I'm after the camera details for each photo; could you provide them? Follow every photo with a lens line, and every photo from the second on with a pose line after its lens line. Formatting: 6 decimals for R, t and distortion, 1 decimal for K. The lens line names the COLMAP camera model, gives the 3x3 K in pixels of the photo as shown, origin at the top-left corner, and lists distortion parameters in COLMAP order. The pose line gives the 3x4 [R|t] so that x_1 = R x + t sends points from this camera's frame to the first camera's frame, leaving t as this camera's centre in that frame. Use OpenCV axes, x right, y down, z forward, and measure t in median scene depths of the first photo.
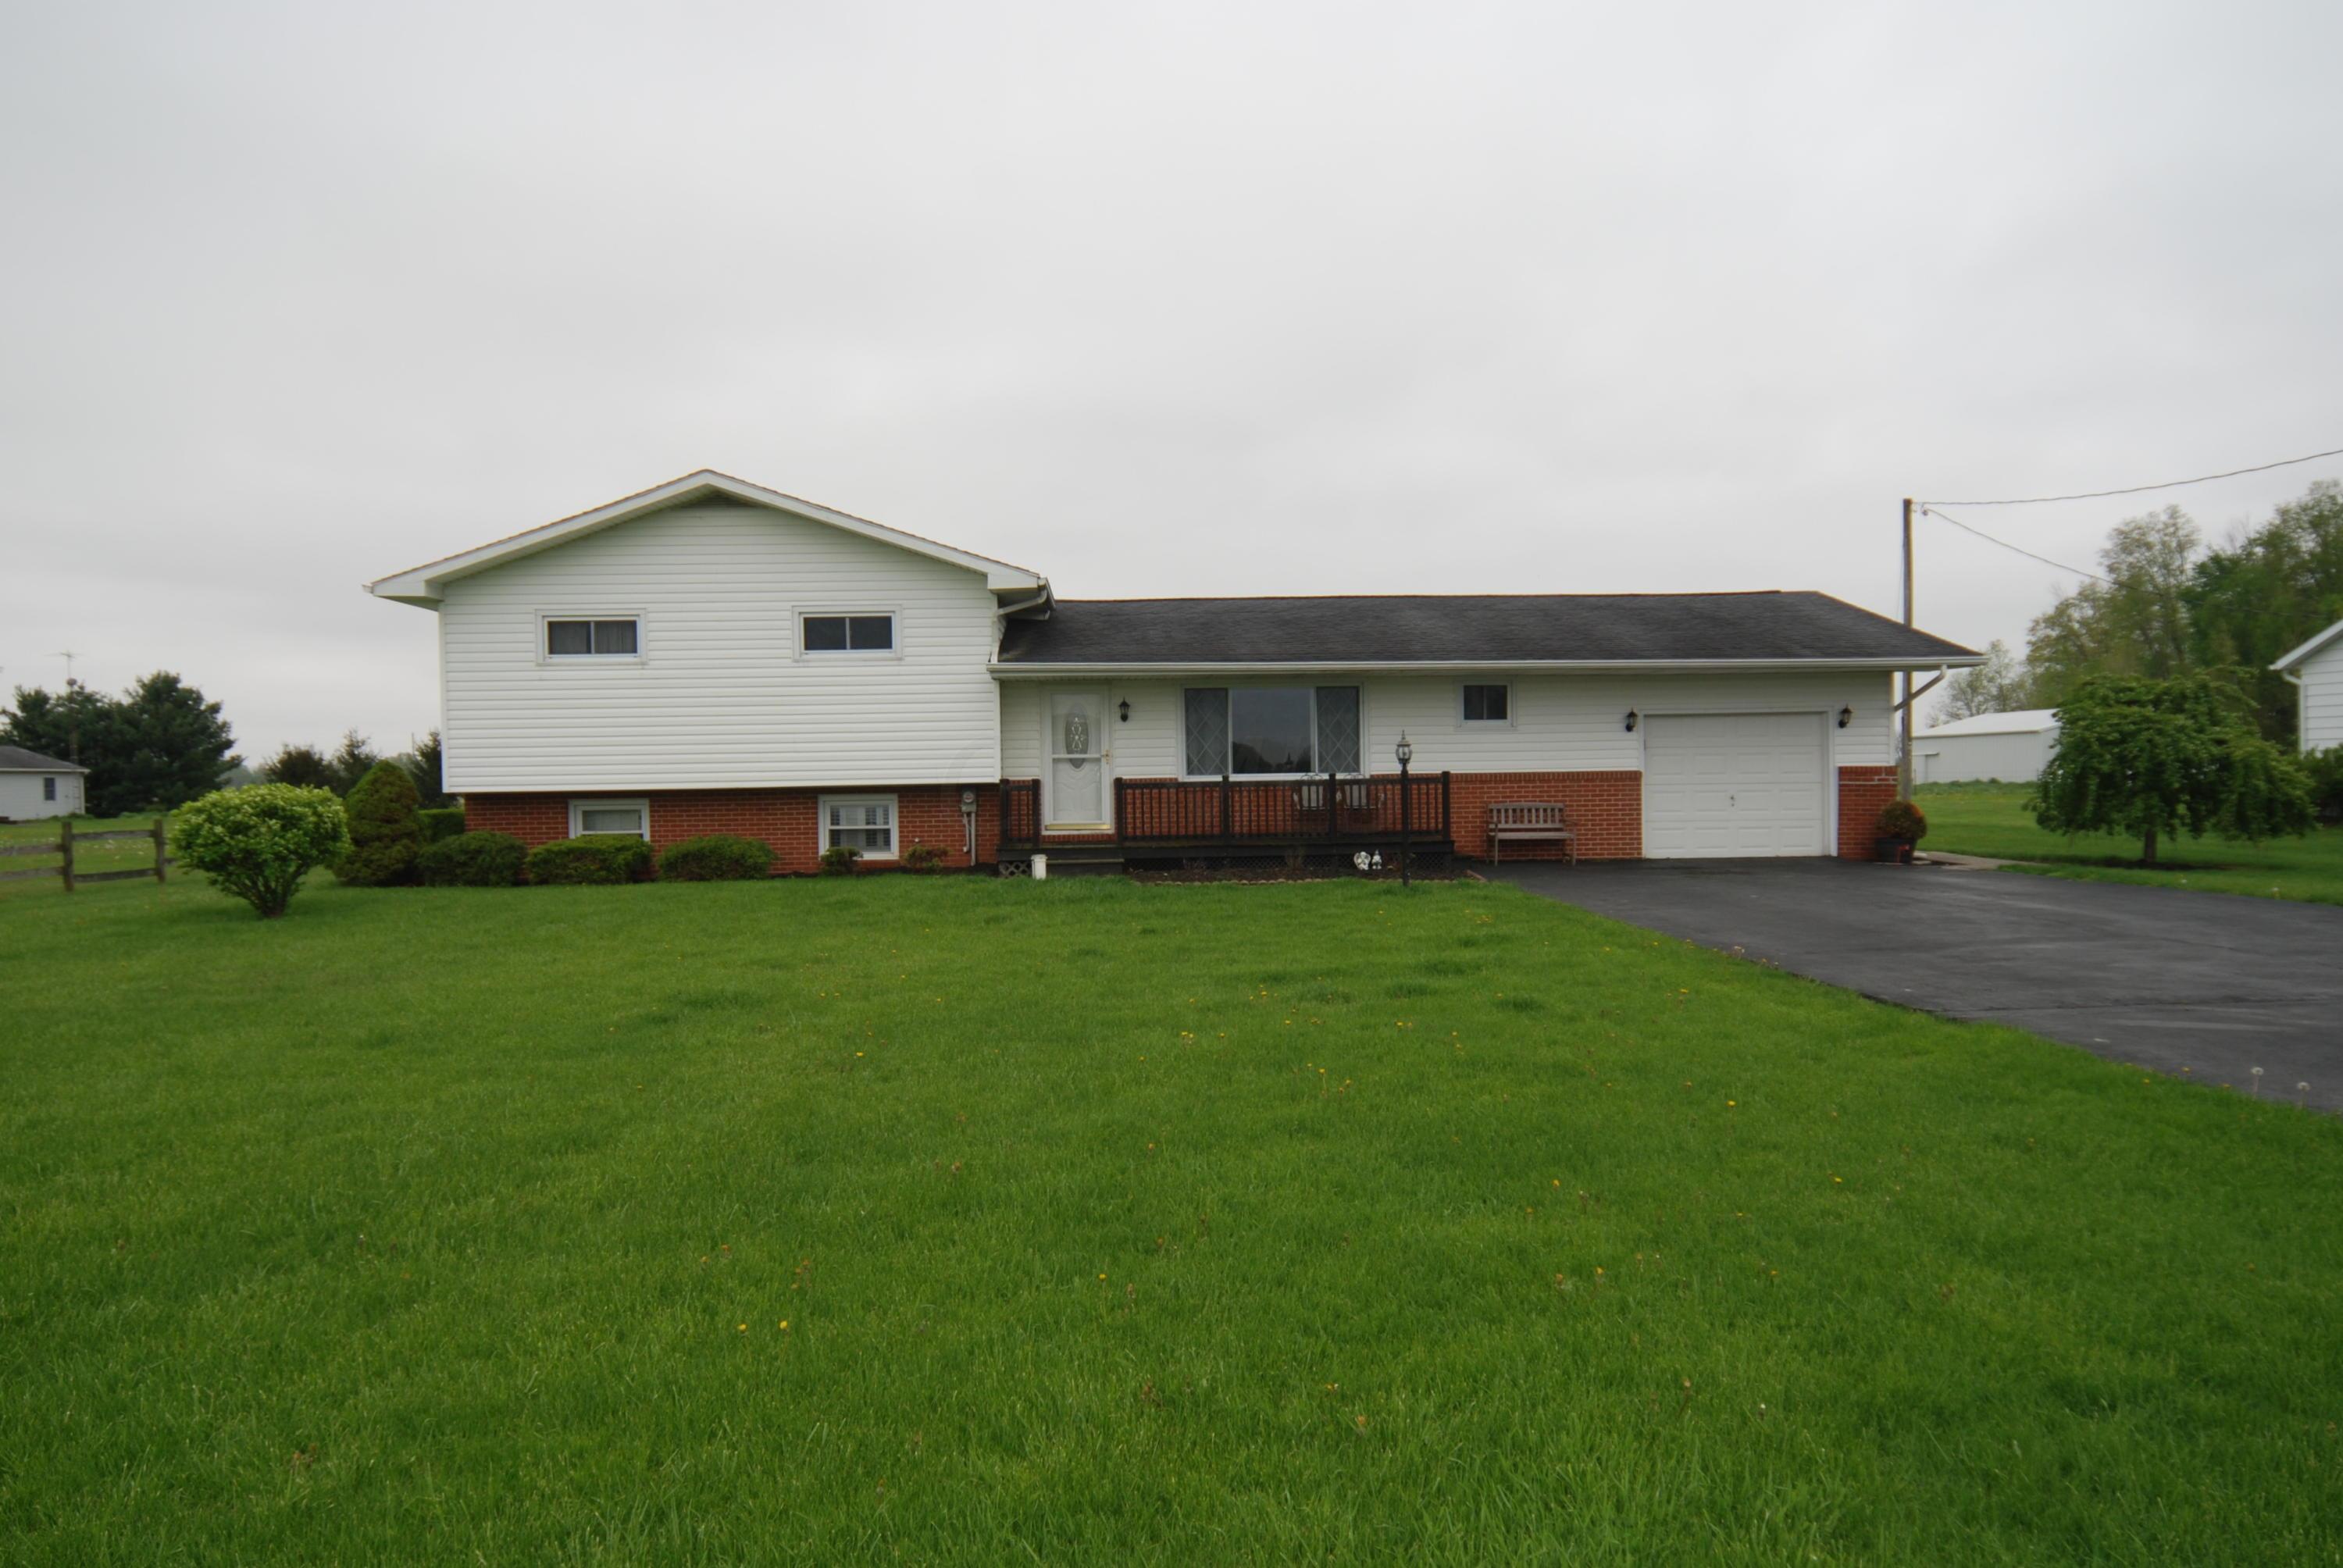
lens RADIAL K [[1472.3, 0, 1159.4], [0, 1472.3, 786.7], [0, 0, 1]] dist [-0.010933, 0.000309]
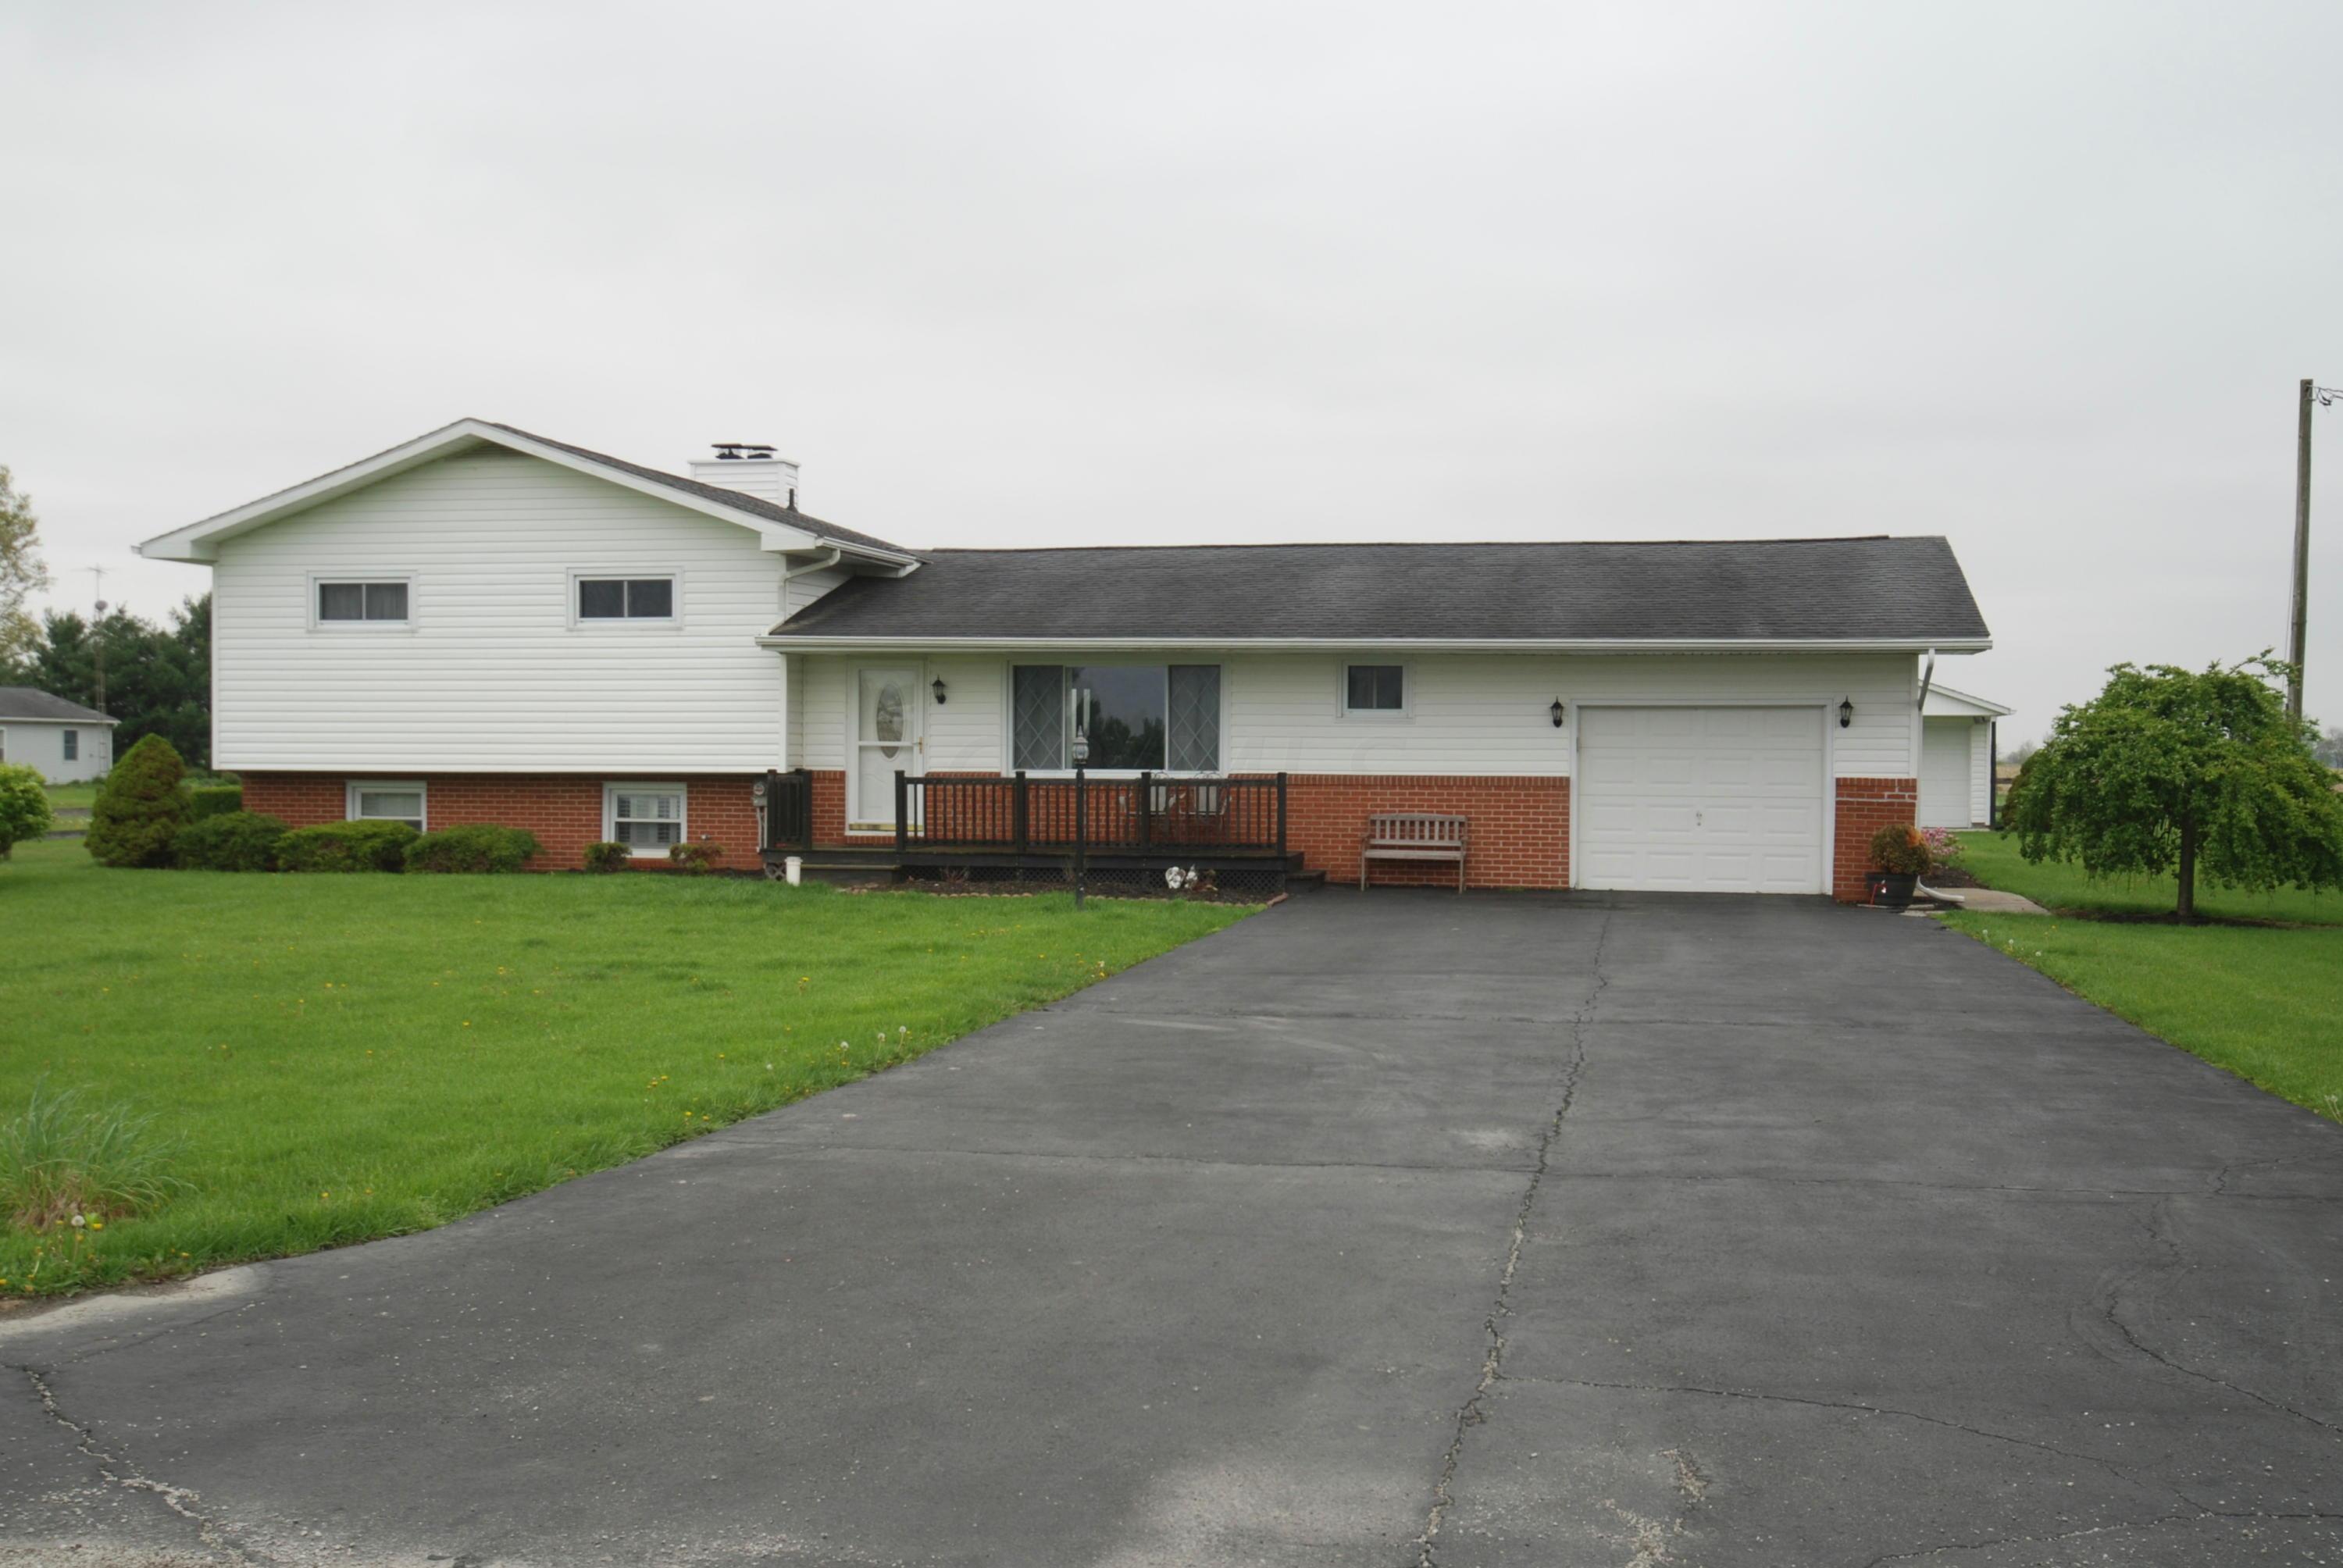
lens RADIAL K [[2346.8, 0, 1170.6], [0, 2346.8, 785.9], [0, 0, 1]] dist [-0.001193, 0.000000]
pose [[0.971234, 0.025516, -0.236755, 0.429883], [-0.023836, 0.999666, 0.009955, -0.013956], [0.236930, -0.004026, 0.971518, -0.278702]]
